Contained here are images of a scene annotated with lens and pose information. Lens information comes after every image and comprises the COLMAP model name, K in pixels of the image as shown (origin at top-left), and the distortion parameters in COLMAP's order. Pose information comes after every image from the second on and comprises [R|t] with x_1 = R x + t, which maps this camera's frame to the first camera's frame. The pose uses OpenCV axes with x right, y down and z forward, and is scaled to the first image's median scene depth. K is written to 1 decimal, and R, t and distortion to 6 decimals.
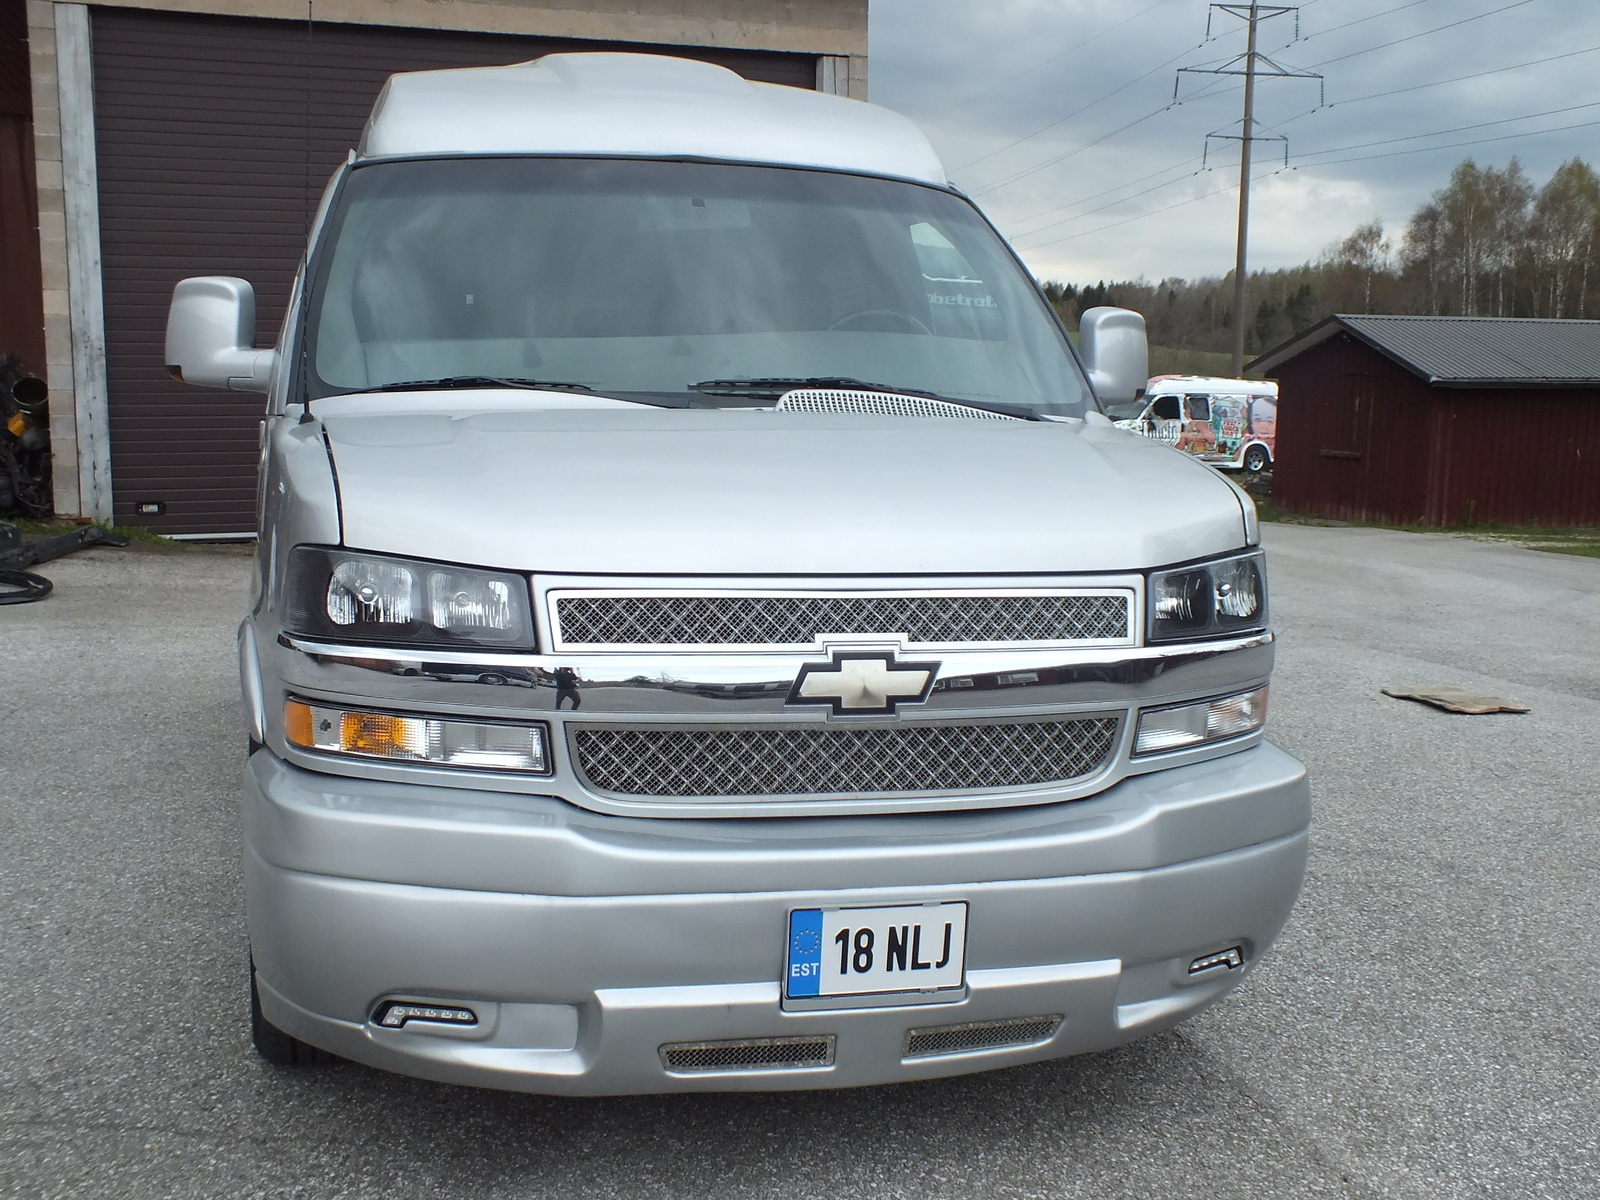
lens RADIAL K [[1531.3, 0, 800.0], [0, 1531.3, 600.0], [0, 0, 1]] dist [-0.007622, 0.002895]
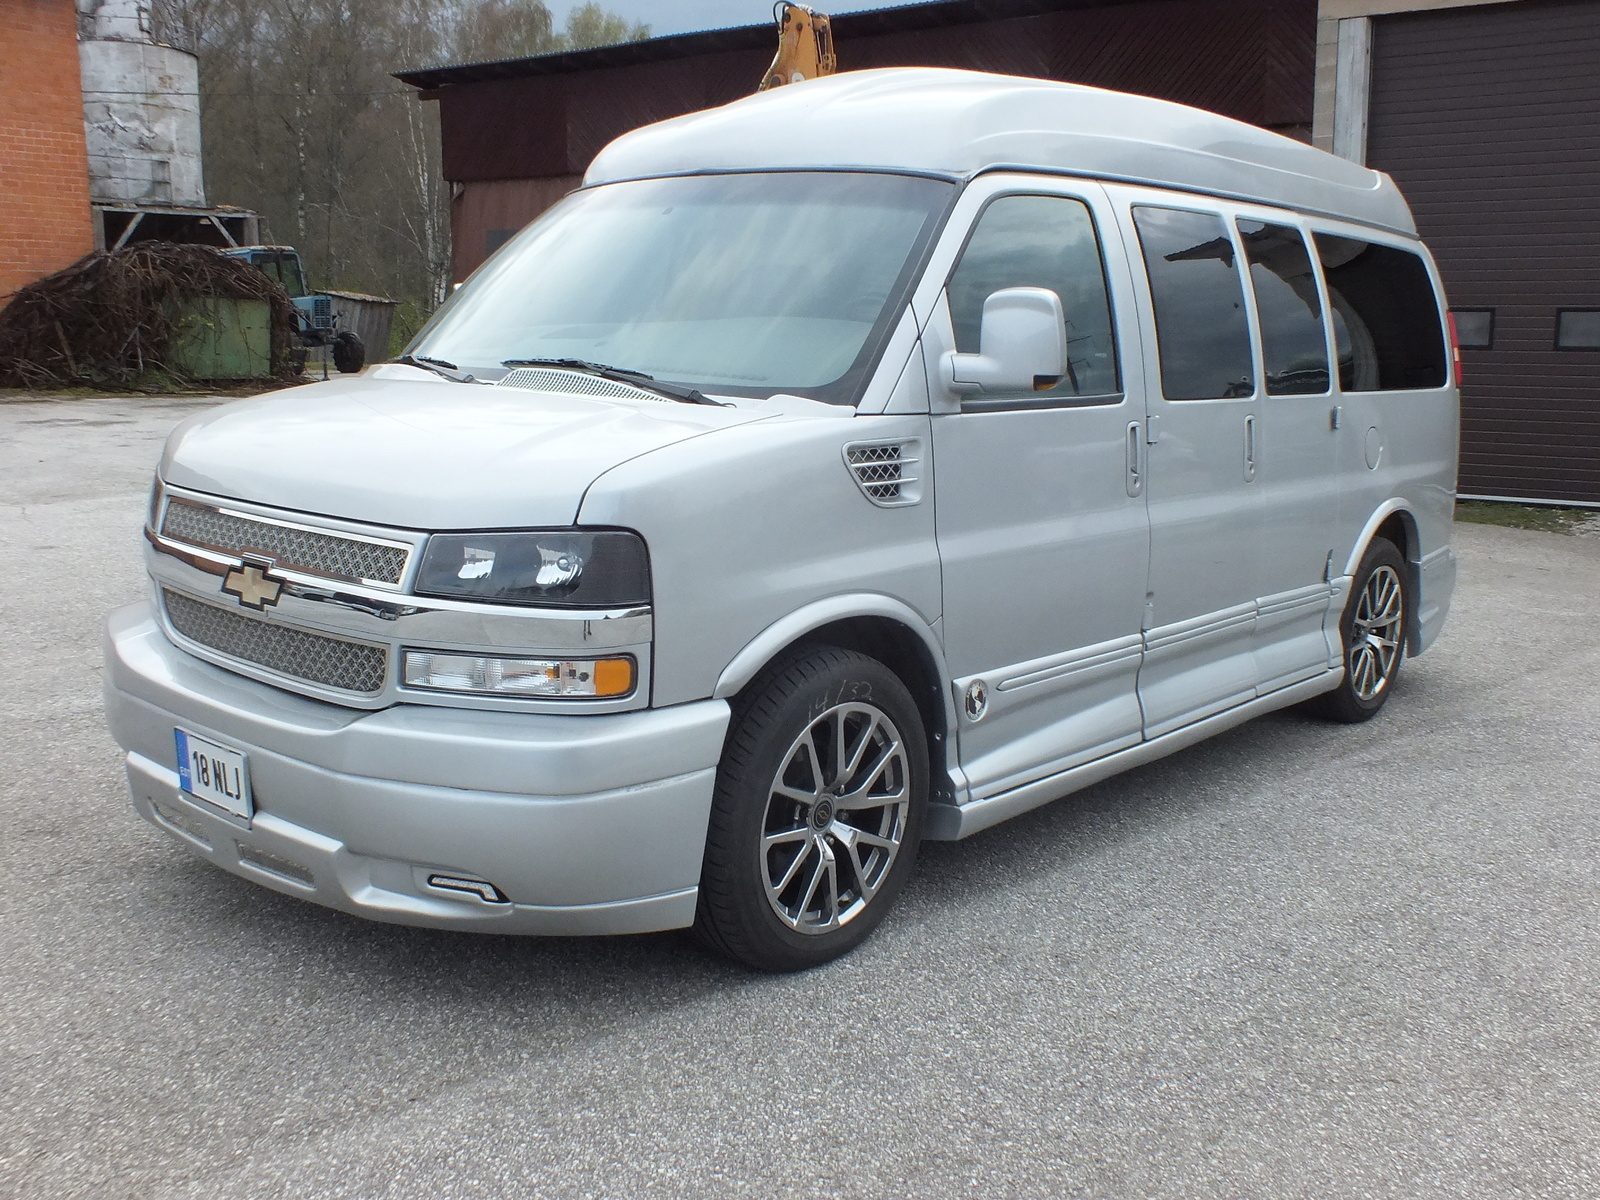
lens RADIAL K [[1366.5, 0, 800.0], [0, 1366.5, 600.0], [0, 0, 1]] dist [-0.002480, -0.006296]
pose [[0.625689, 0.148483, -0.765811, 1.153612], [-0.118822, 0.988403, 0.094560, -0.094904], [0.770970, 0.031830, 0.636075, 0.541945]]
